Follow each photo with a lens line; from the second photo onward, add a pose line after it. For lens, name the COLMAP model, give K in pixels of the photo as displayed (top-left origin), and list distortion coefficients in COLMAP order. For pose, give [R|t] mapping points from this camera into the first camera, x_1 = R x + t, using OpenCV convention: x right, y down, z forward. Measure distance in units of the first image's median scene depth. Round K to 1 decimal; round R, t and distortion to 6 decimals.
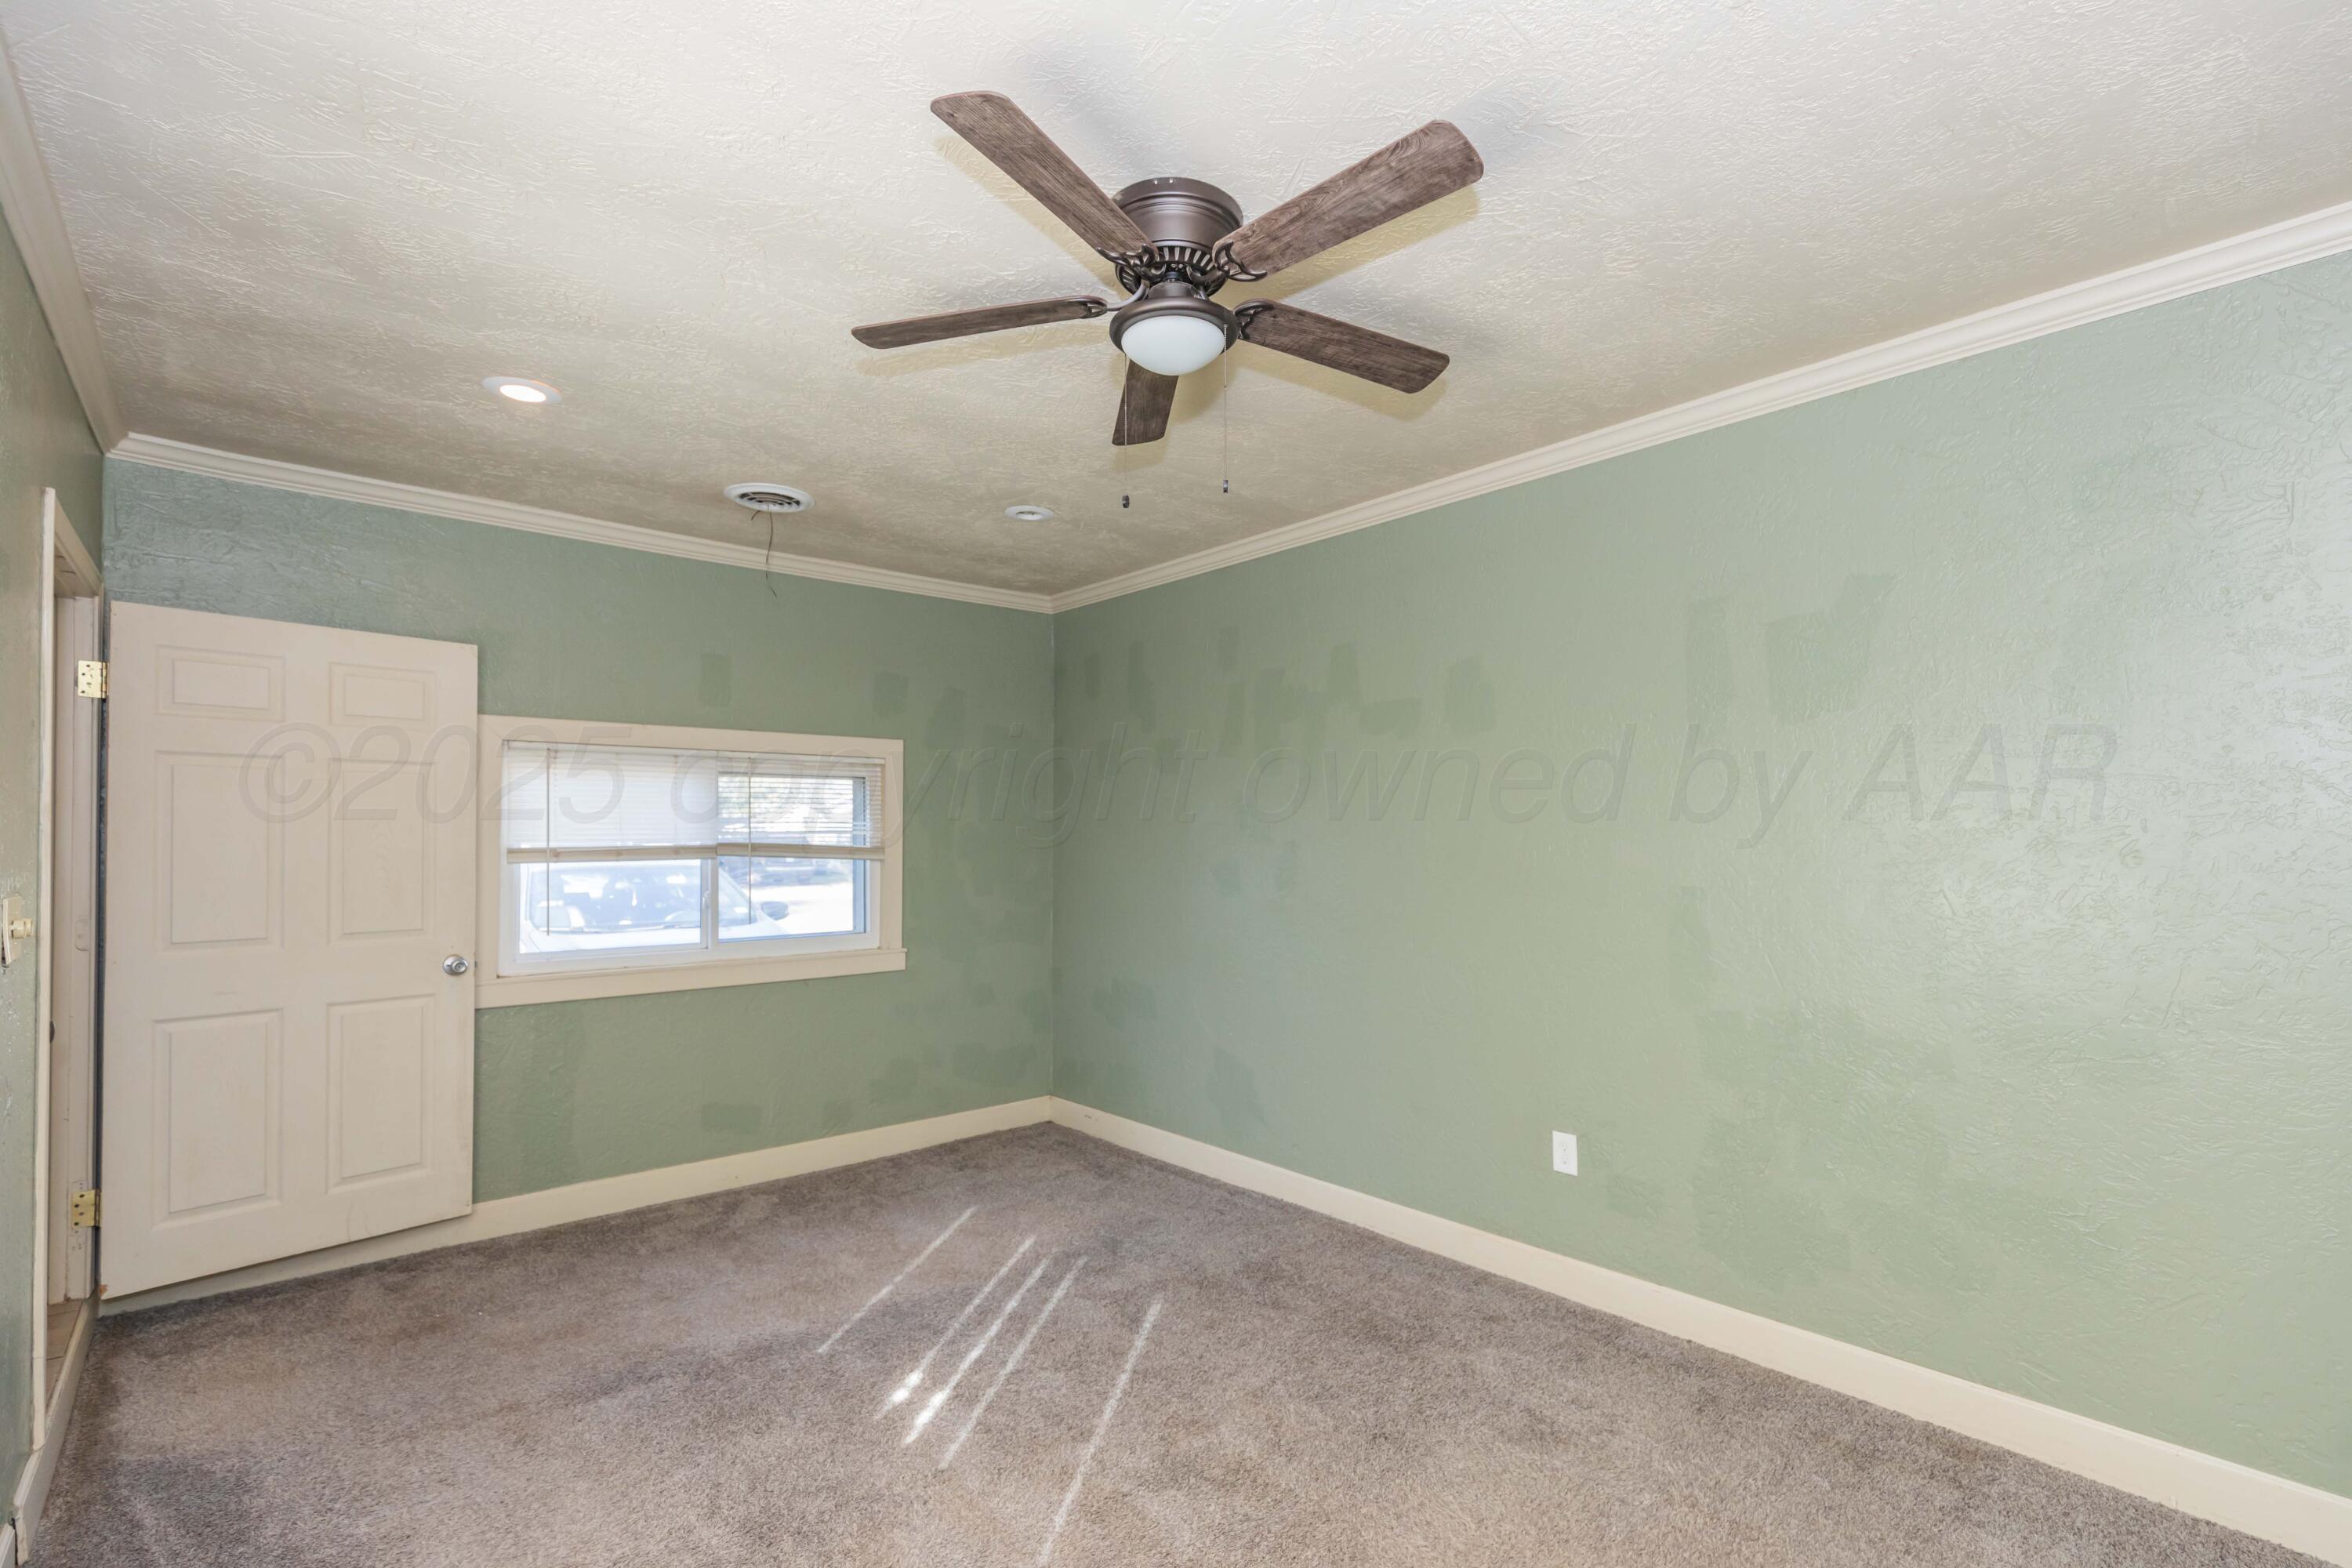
lens RADIAL K [[1099.6, 0, 1212.1], [0, 1099.6, 825.6], [0, 0, 1]] dist [0.014188, 0.000090]
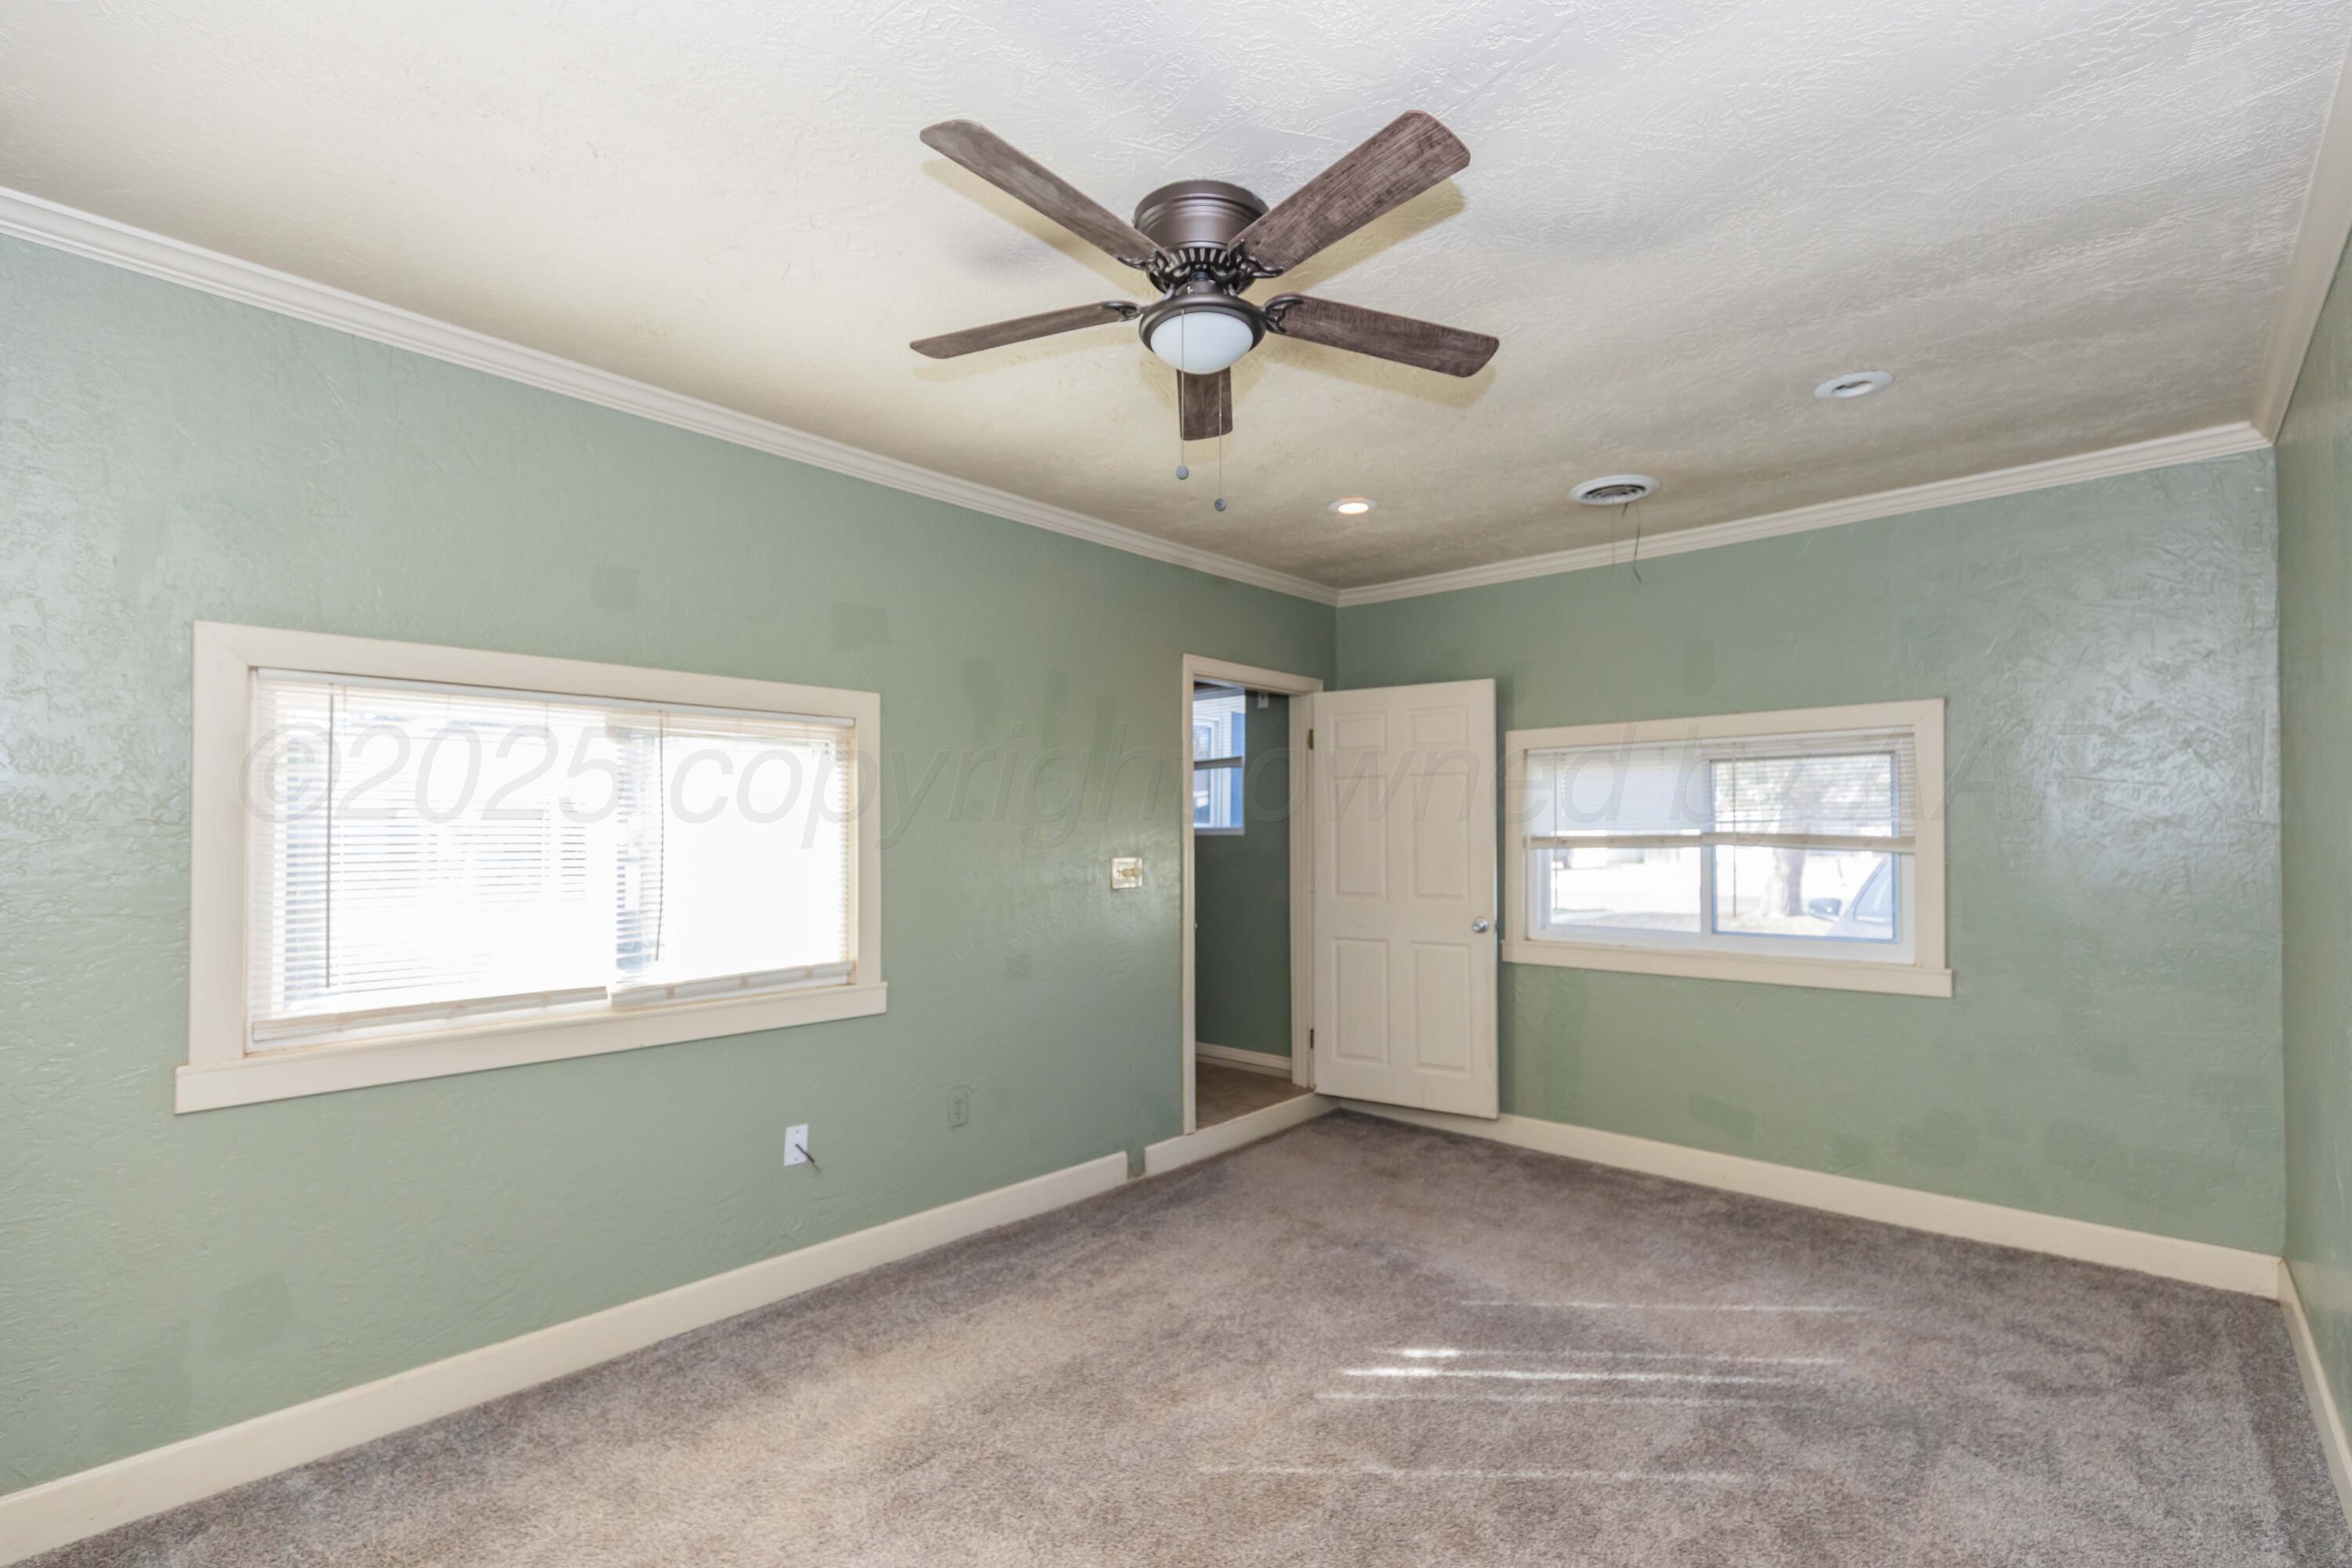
lens RADIAL K [[1071.8, 0, 1168.5], [0, 1071.8, 825.3], [0, 0, 1]] dist [0.003082, -0.000142]
pose [[0.079664, -0.008849, -0.996782, 0.561689], [0.016089, 0.999842, -0.007591, 0.010580], [0.996692, -0.015432, 0.079794, 0.531587]]
